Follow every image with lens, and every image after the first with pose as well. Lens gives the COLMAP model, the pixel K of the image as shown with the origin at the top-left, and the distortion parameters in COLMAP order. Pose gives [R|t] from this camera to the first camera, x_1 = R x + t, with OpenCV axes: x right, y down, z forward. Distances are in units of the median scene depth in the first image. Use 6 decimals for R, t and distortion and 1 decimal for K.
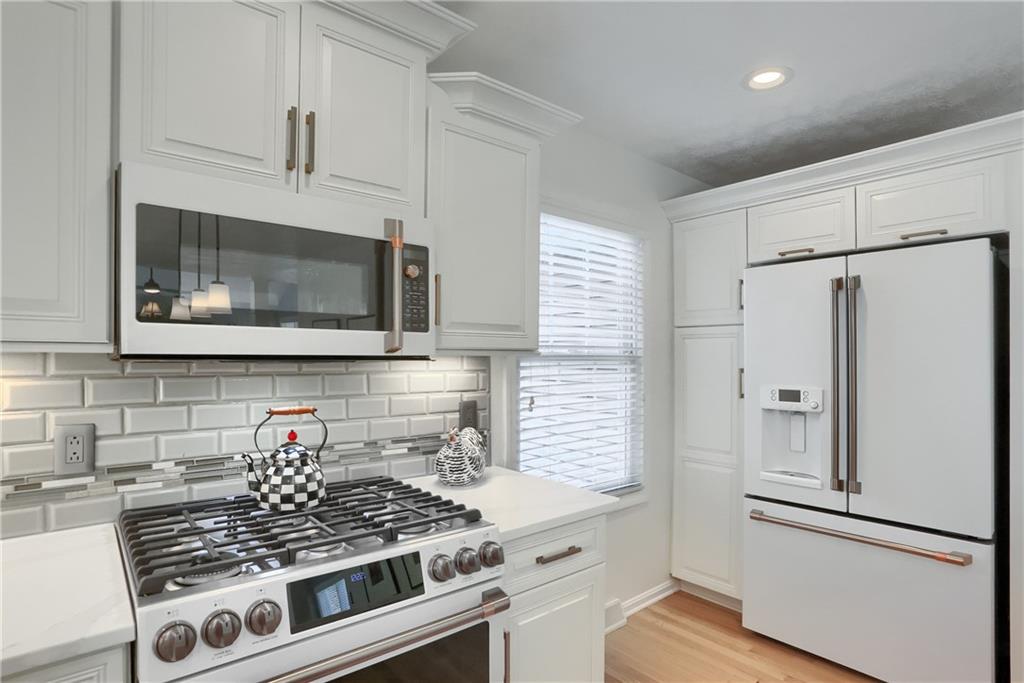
lens RADIAL K [[535.9, 0, 533.0], [0, 535.9, 359.2], [0, 0, 1]] dist [-0.037732, 0.008408]
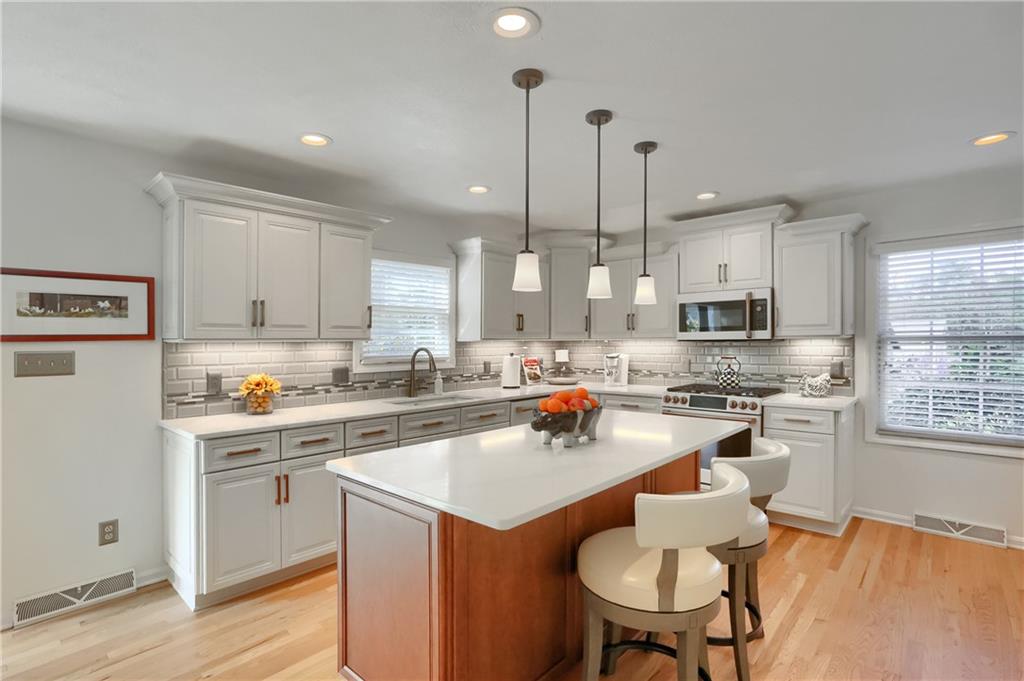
lens RADIAL K [[509.7, 0, 512.7], [0, 509.7, 345.8], [0, 0, 1]] dist [-0.028417, 0.002649]
pose [[0.139212, 0.001730, -0.990261, 1.887956], [0.007966, 0.999964, 0.002867, 0.008092], [0.990231, -0.008288, 0.139193, -0.537902]]
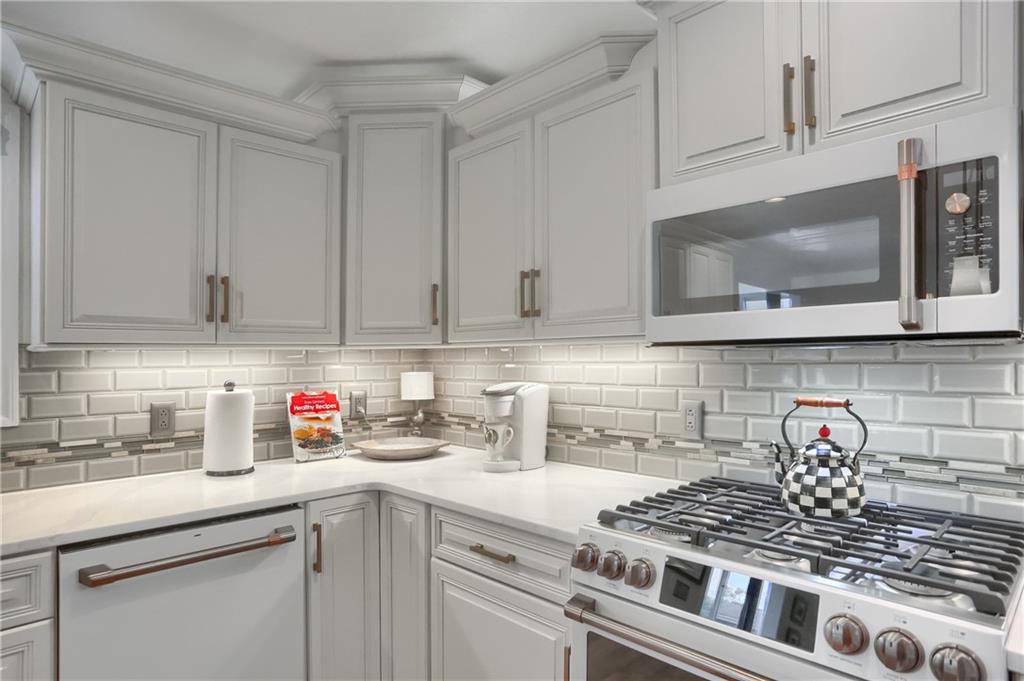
lens RADIAL K [[584.7, 0, 507.4], [0, 584.7, 362.5], [0, 0, 1]] dist [-0.034841, 0.010850]
pose [[0.055233, 0.001140, -0.998473, 0.385253], [0.012154, 0.999924, 0.001814, 0.018853], [0.998400, -0.012236, 0.055215, 0.355059]]
